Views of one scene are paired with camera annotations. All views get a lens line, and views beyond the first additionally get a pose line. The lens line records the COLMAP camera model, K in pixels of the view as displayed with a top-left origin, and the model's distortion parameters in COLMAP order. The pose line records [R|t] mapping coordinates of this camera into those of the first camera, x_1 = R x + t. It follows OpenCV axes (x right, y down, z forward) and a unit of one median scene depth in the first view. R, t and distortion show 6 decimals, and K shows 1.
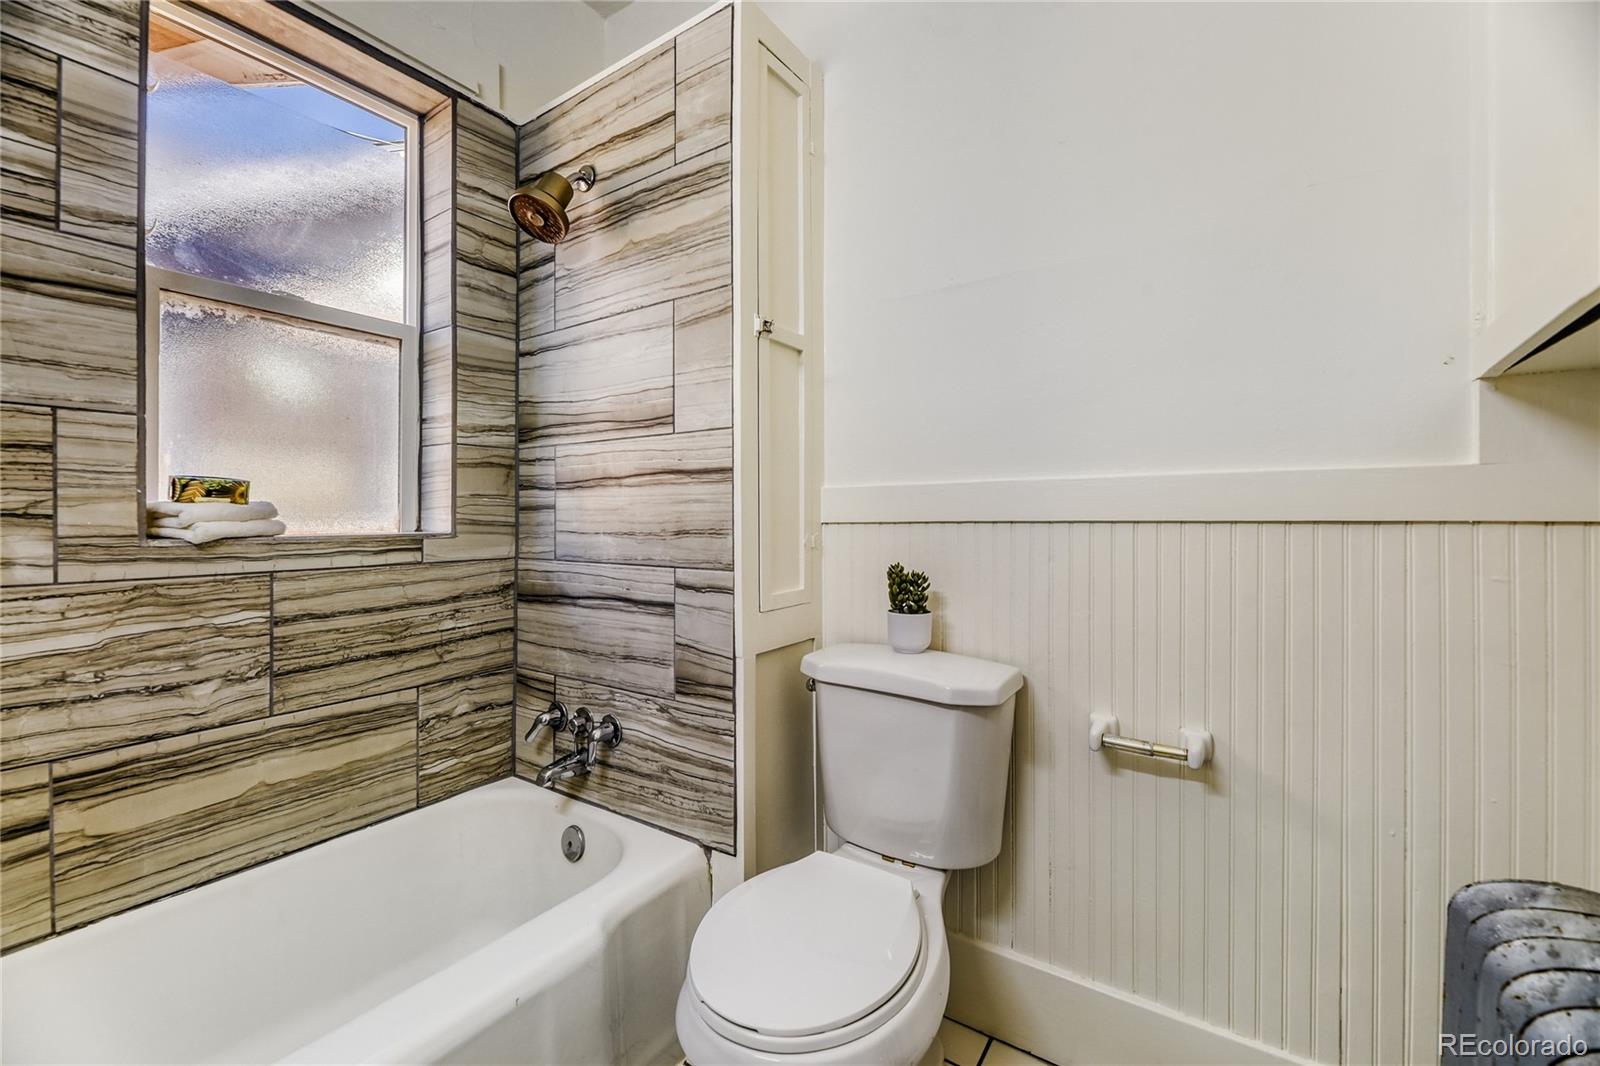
lens RADIAL K [[658.8, 0, 802.3], [0, 658.8, 519.3], [0, 0, 1]] dist [0.006218, -0.002196]
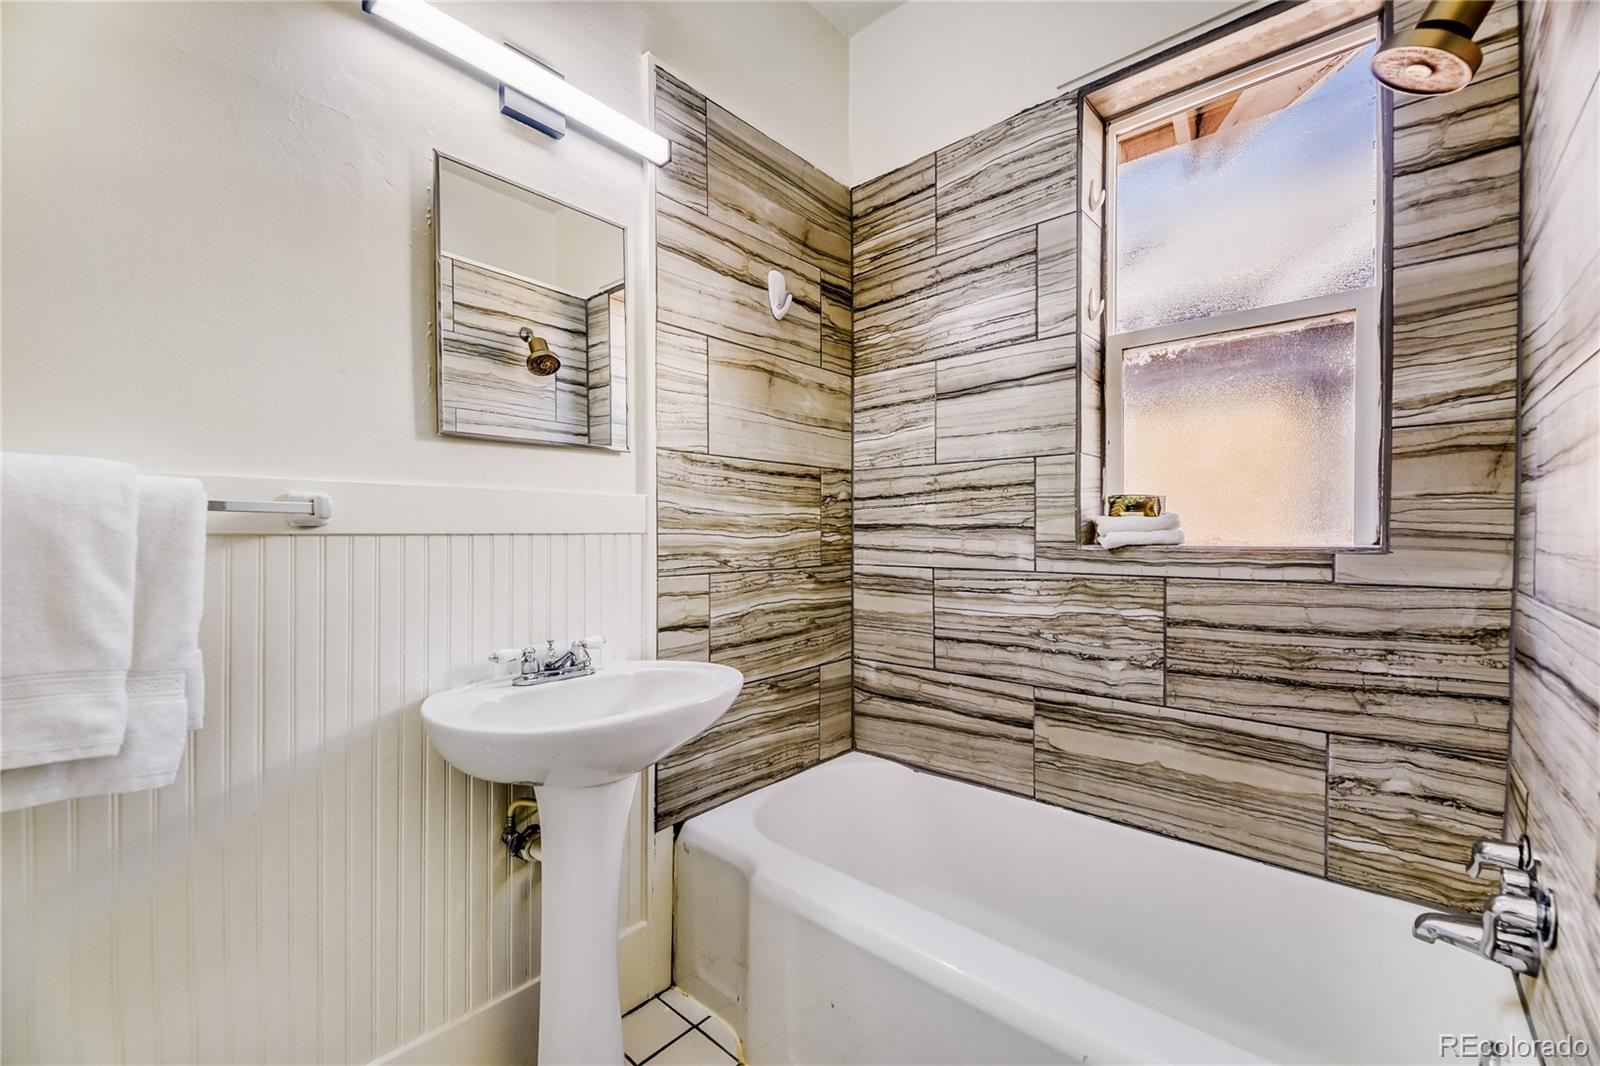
lens RADIAL K [[658.8, 0, 801.4], [0, 658.8, 539.3], [0, 0, 1]] dist [0.006218, -0.002196]
pose [[-0.128793, 0.013316, -0.991582, 0.365869], [0.000439, 0.999911, 0.013371, 0.001205], [0.991671, 0.001286, -0.128788, 0.525269]]
